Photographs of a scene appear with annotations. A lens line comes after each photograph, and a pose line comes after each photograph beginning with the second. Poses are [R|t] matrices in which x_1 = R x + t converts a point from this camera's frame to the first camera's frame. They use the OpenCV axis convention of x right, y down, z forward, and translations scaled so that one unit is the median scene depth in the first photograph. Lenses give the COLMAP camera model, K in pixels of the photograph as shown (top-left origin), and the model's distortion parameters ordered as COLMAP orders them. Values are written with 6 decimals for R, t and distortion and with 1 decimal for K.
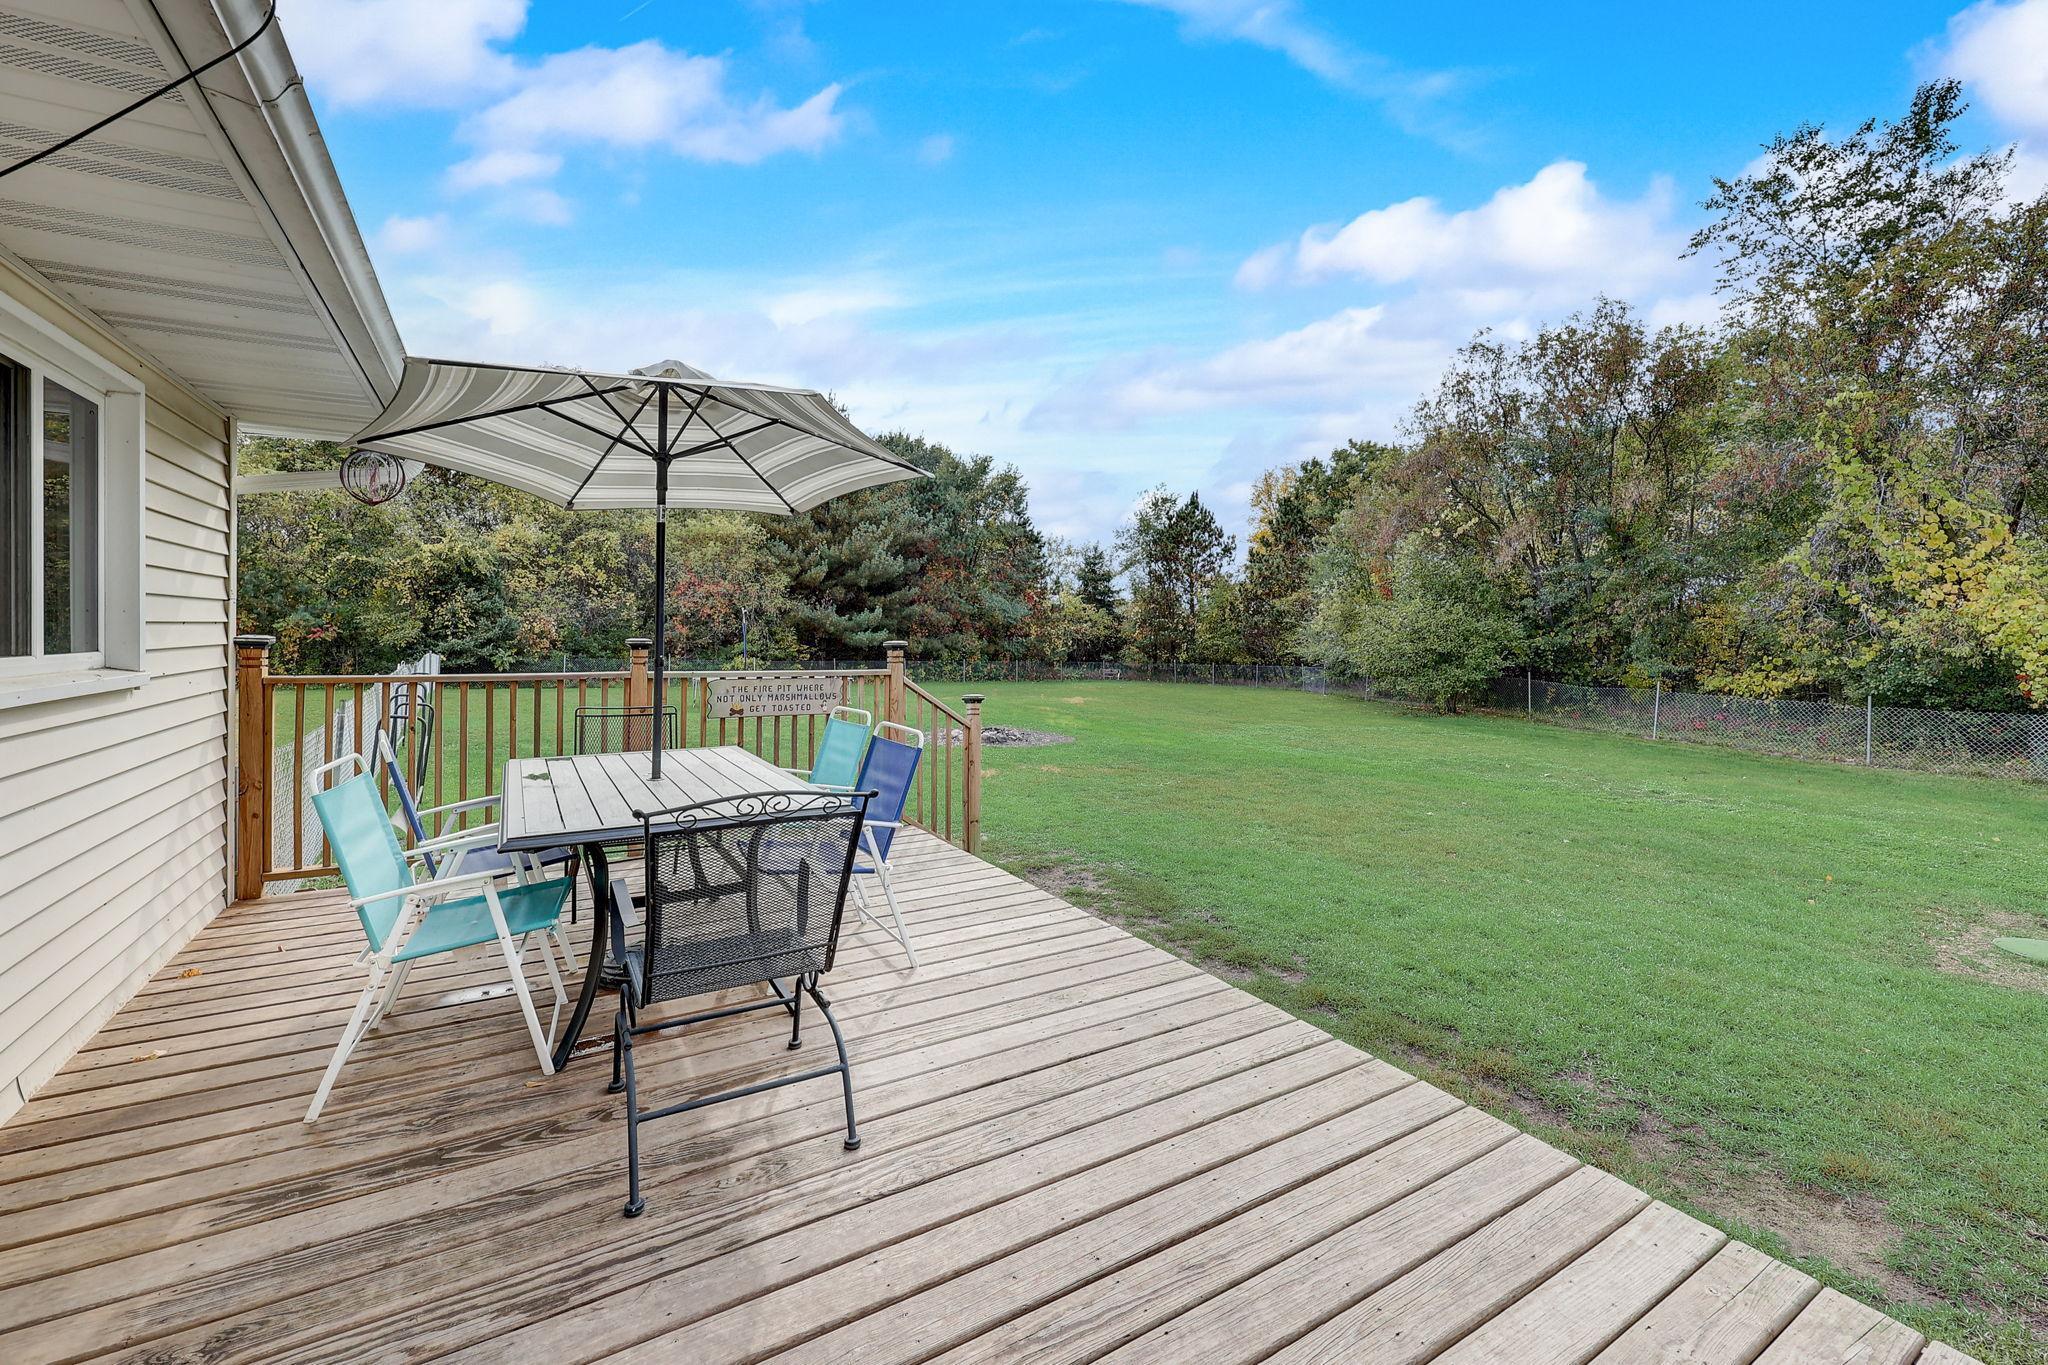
lens RADIAL K [[835.9, 0, 1055.3], [0, 835.9, 645.3], [0, 0, 1]] dist [0.003747, 0.000269]
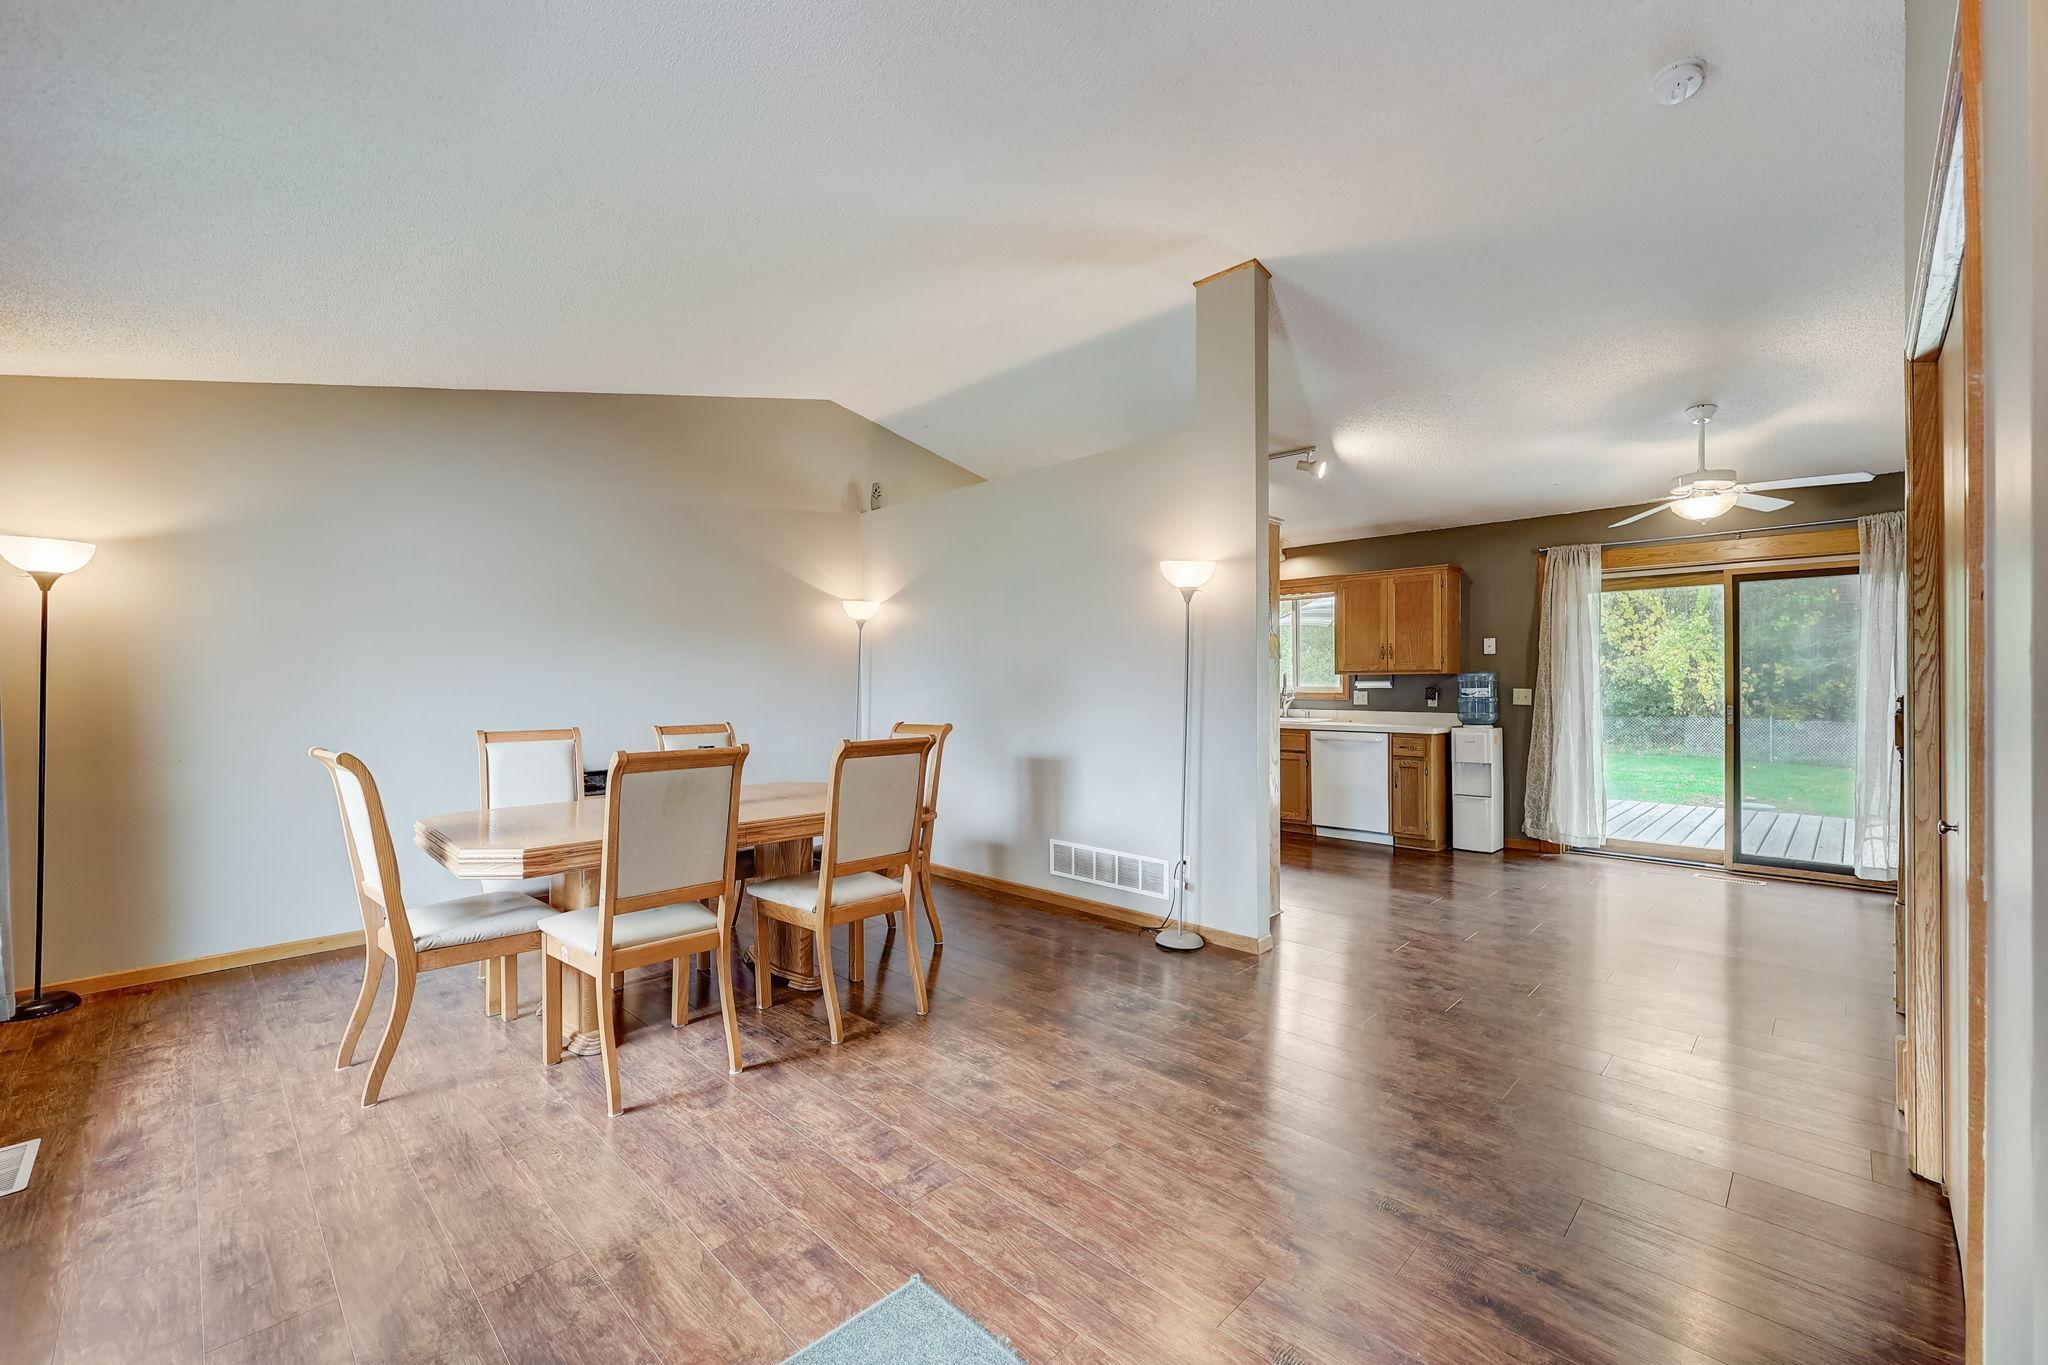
lens RADIAL K [[835.9, 0, 1017.6], [0, 835.9, 676.4], [0, 0, 1]] dist [0.003747, 0.000269]
pose [[0.970643, -0.015883, 0.240000, -0.478280], [0.021046, 0.999599, -0.018963, 0.002261], [-0.239603, 0.023458, 0.970588, -0.277954]]
